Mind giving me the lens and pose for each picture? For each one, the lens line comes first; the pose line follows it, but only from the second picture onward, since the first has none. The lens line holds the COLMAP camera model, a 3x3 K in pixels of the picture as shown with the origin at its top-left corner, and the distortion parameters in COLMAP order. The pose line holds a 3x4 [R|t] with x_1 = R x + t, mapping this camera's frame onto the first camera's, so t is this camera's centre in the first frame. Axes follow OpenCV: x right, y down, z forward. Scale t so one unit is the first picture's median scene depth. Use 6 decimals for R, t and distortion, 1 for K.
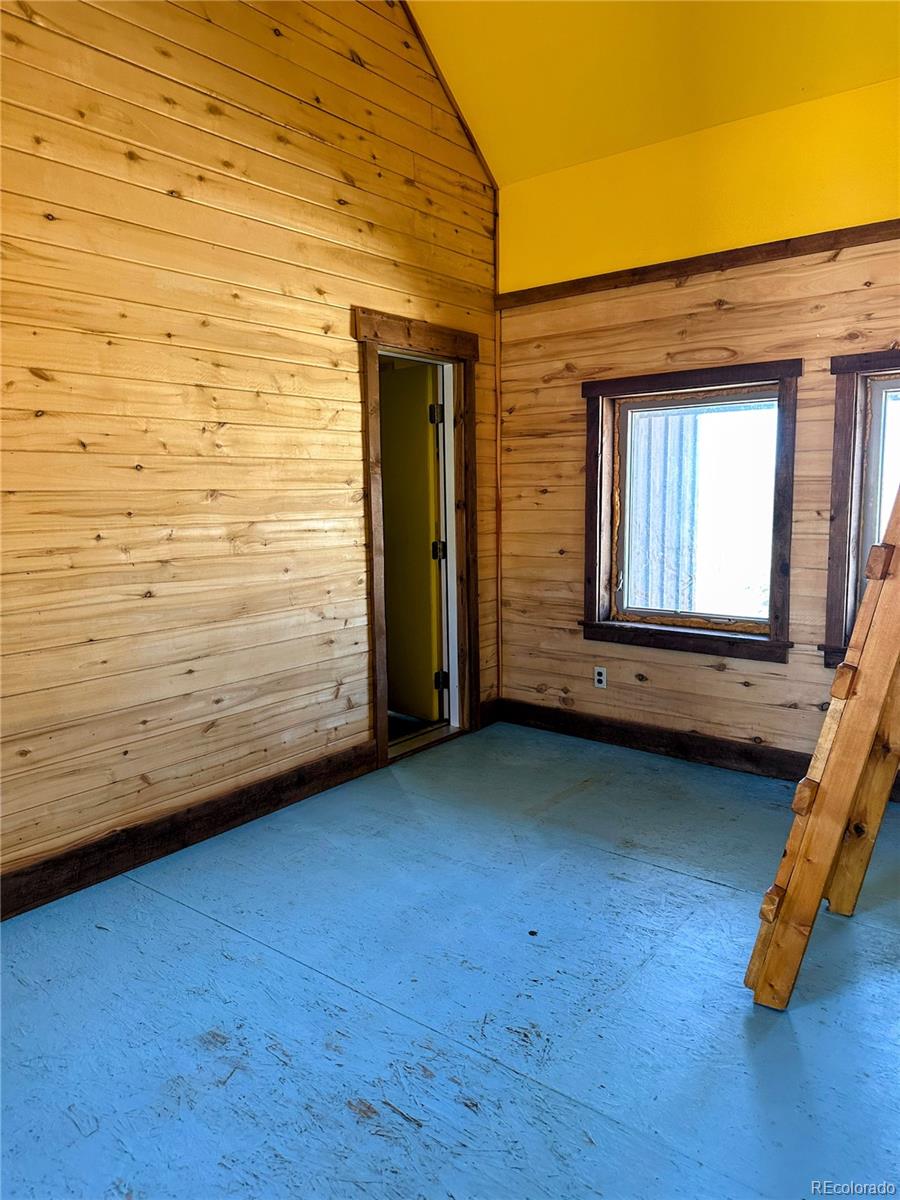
lens RADIAL K [[855.9, 0, 425.6], [0, 855.9, 597.2], [0, 0, 1]] dist [0.139995, -0.245774]
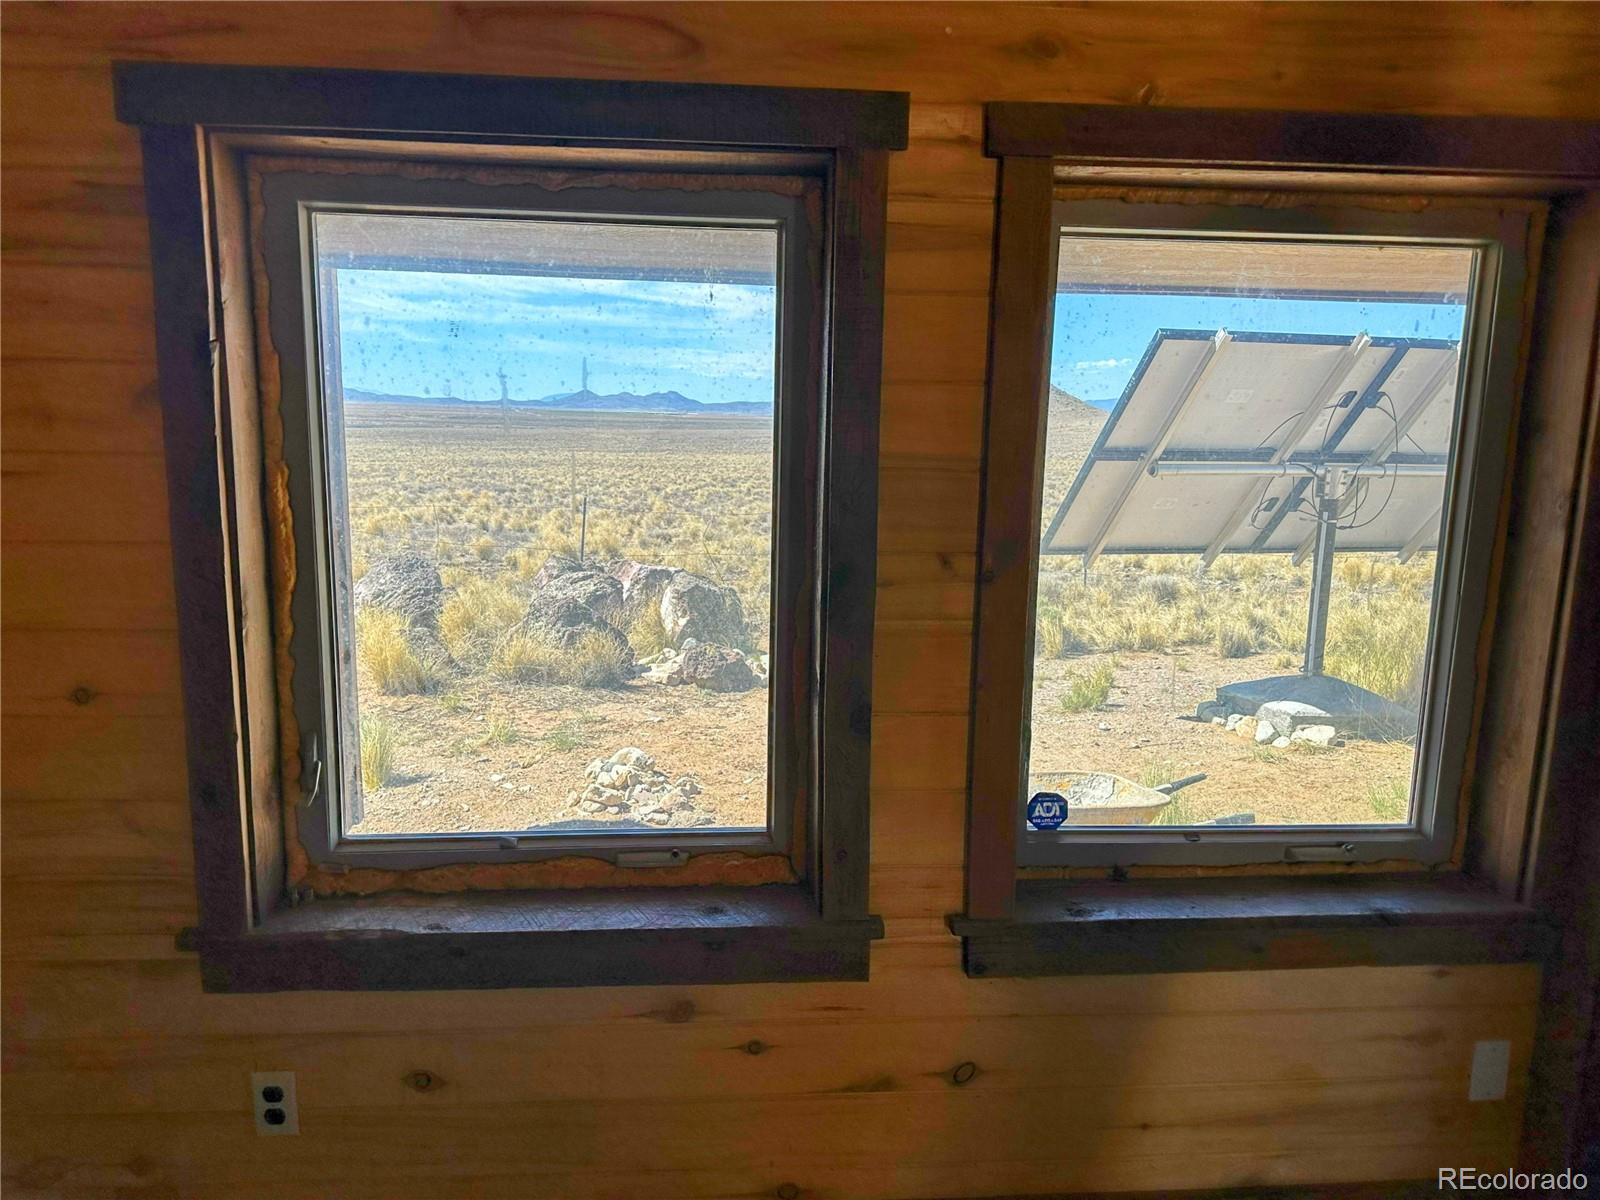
lens RADIAL K [[1152.4, 0, 800.0], [0, 1152.4, 600.0], [0, 0, 1]] dist [0.004974, -0.001223]
pose [[0.715281, -0.086772, 0.693429, 0.075088], [0.057857, 0.996208, 0.064980, -0.099613], [-0.696437, -0.006359, 0.717589, 0.619186]]
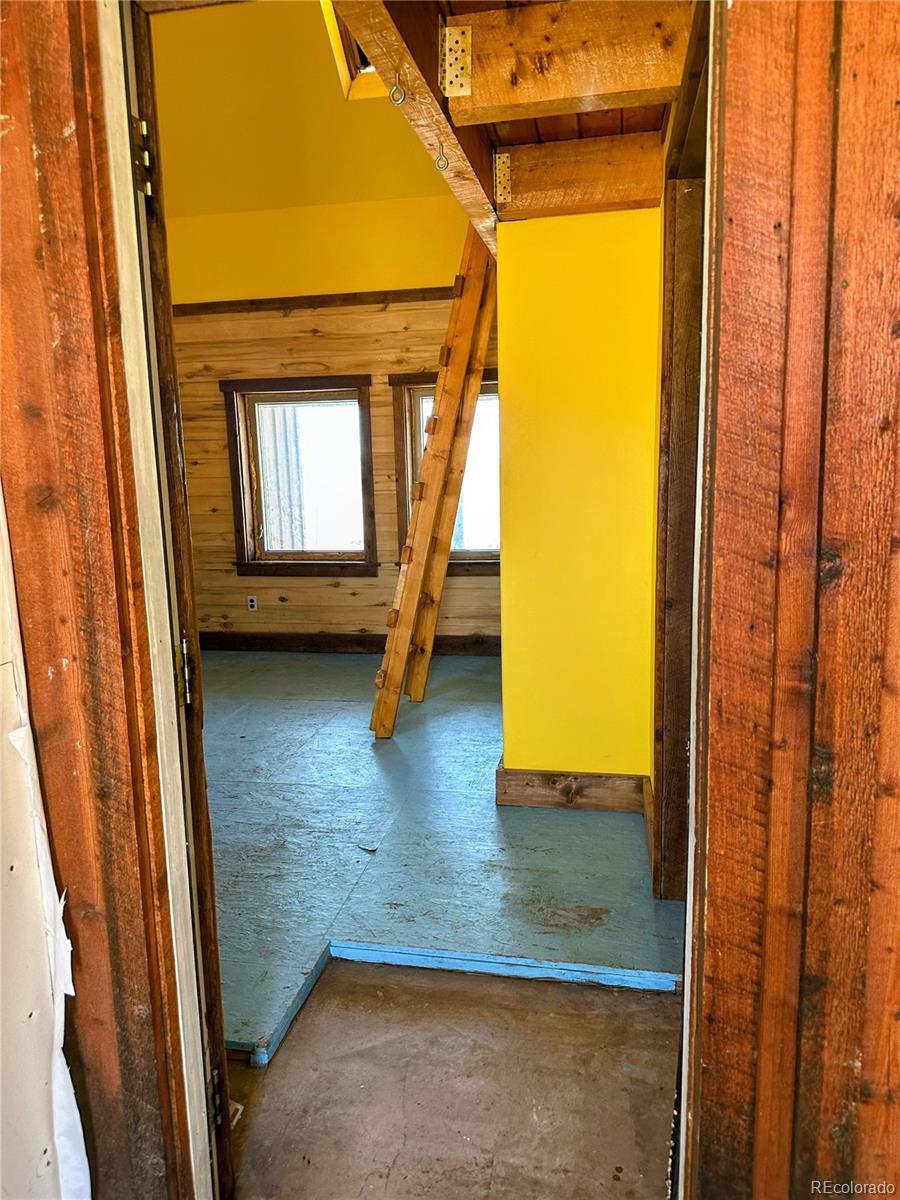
lens RADIAL K [[852.6, 0, 450.0], [0, 852.6, 600.0], [0, 0, 1]] dist [0.129298, -0.000584]
pose [[0.881933, -0.080679, 0.464419, -0.153206], [0.072014, 0.996739, 0.036398, 0.064562], [-0.465841, 0.001344, 0.884867, -0.342566]]
